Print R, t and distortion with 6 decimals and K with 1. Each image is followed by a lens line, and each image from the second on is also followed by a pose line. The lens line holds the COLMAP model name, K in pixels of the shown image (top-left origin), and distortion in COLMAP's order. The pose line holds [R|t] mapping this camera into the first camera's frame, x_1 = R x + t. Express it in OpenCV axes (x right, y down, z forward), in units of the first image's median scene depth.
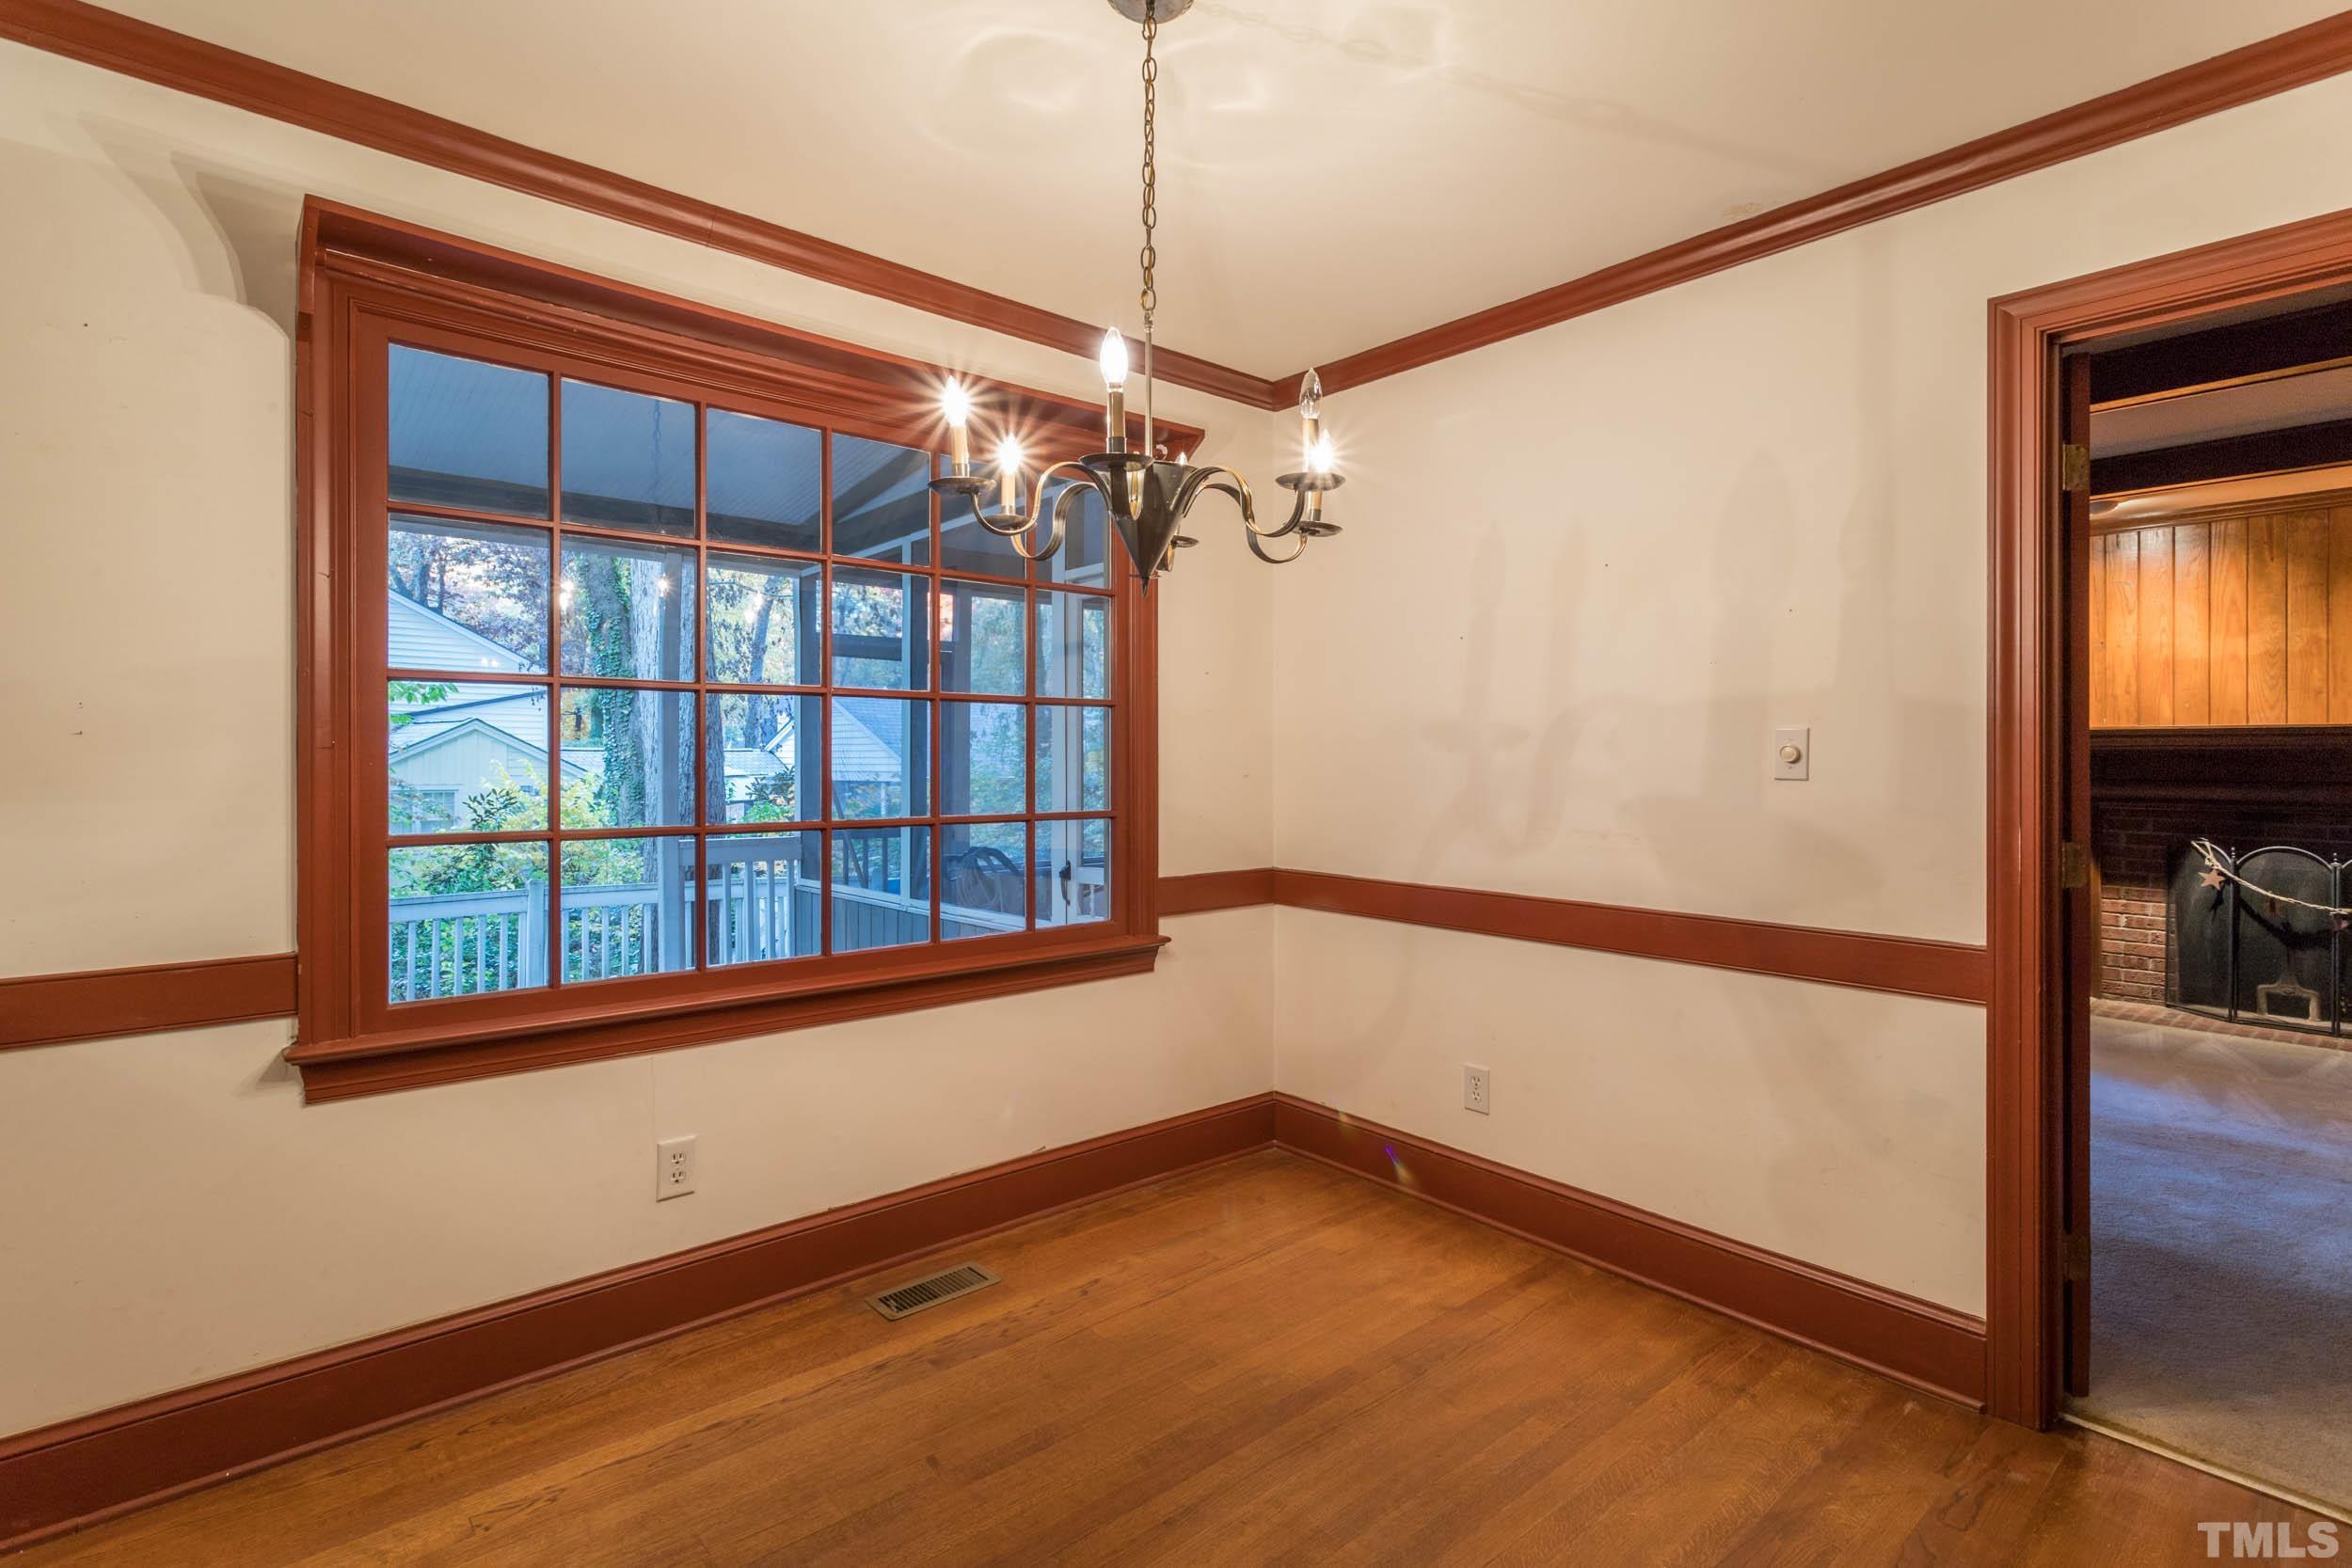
lens RADIAL K [[1115.6, 0, 1171.8], [0, 1115.6, 761.0], [0, 0, 1]] dist [0.001689, 0.000429]
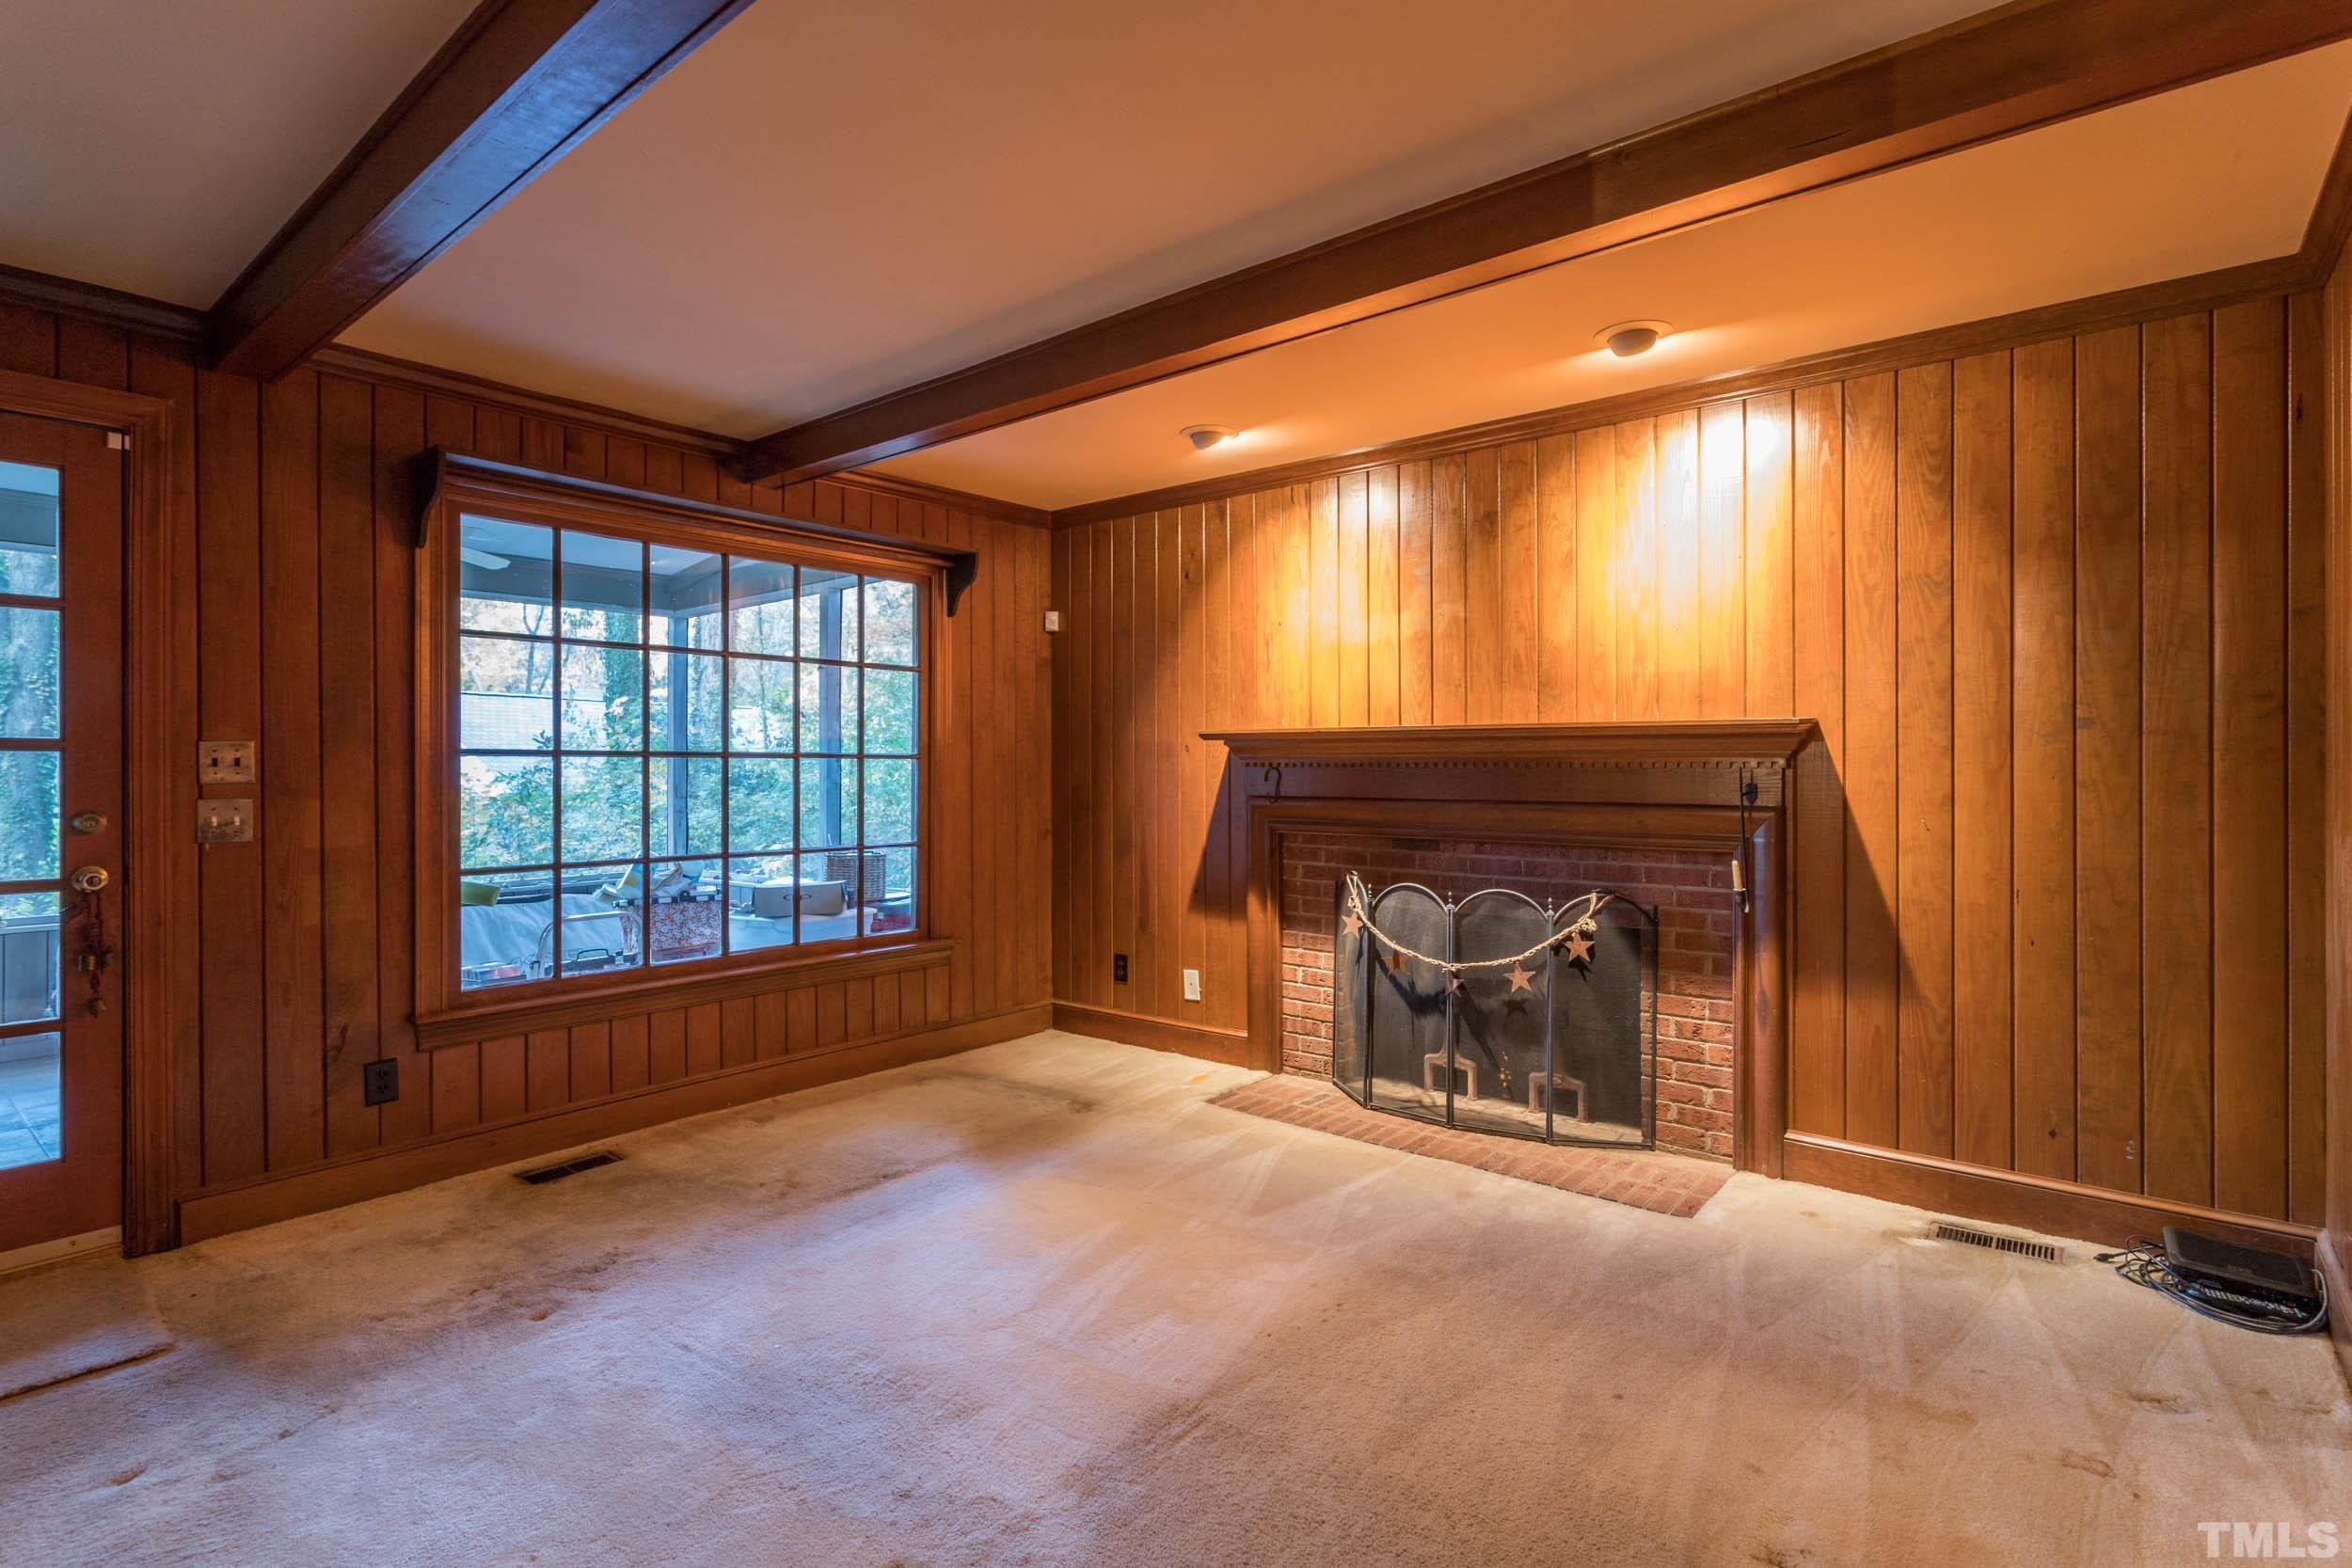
lens RADIAL K [[1141.9, 0, 1171.8], [0, 1141.9, 772.0], [0, 0, 1]] dist [-0.012216, 0.011992]
pose [[0.985139, -0.001508, 0.171752, 0.670271], [0.001273, 0.999998, 0.001476, -0.002191], [-0.171754, -0.001235, 0.985139, 0.237528]]
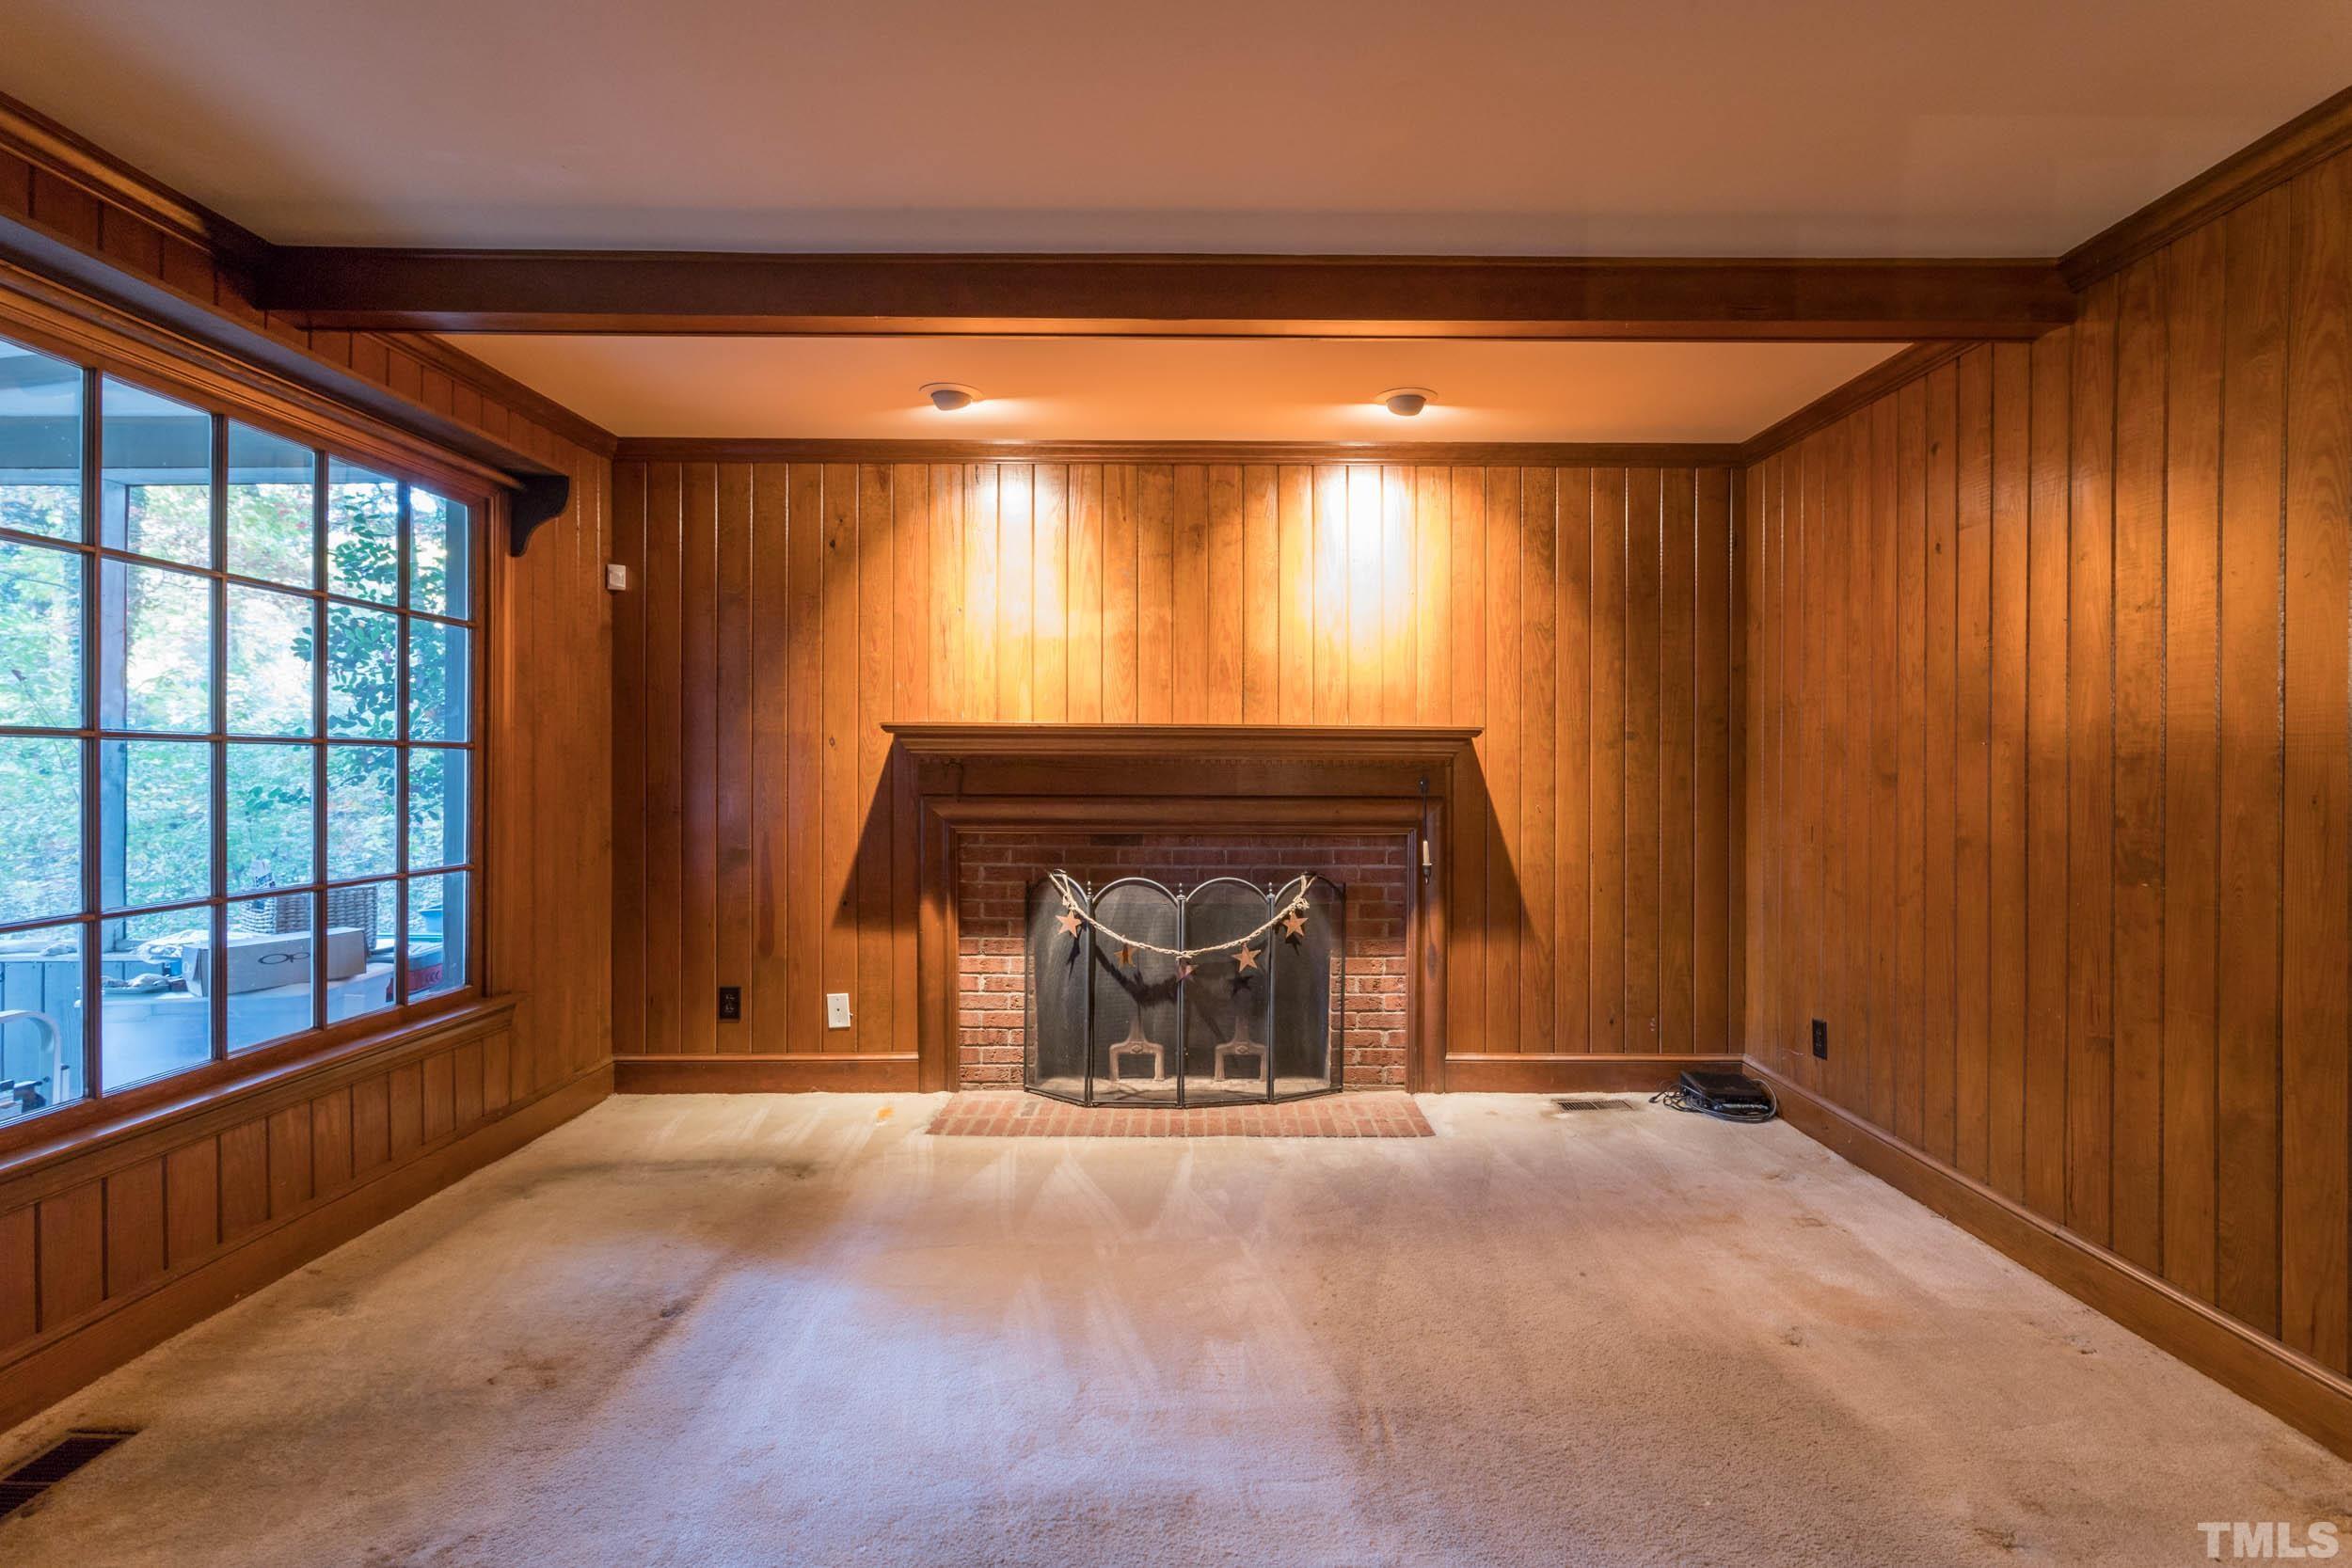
lens RADIAL K [[1125.8, 0, 1218.1], [0, 1125.8, 773.9], [0, 0, 1]] dist [-0.000909, 0.000875]
pose [[0.638589, -0.002541, 0.769544, 0.401010], [-0.001375, 0.999989, 0.004443, -0.000676], [-0.769547, -0.003895, 0.638579, 0.427768]]
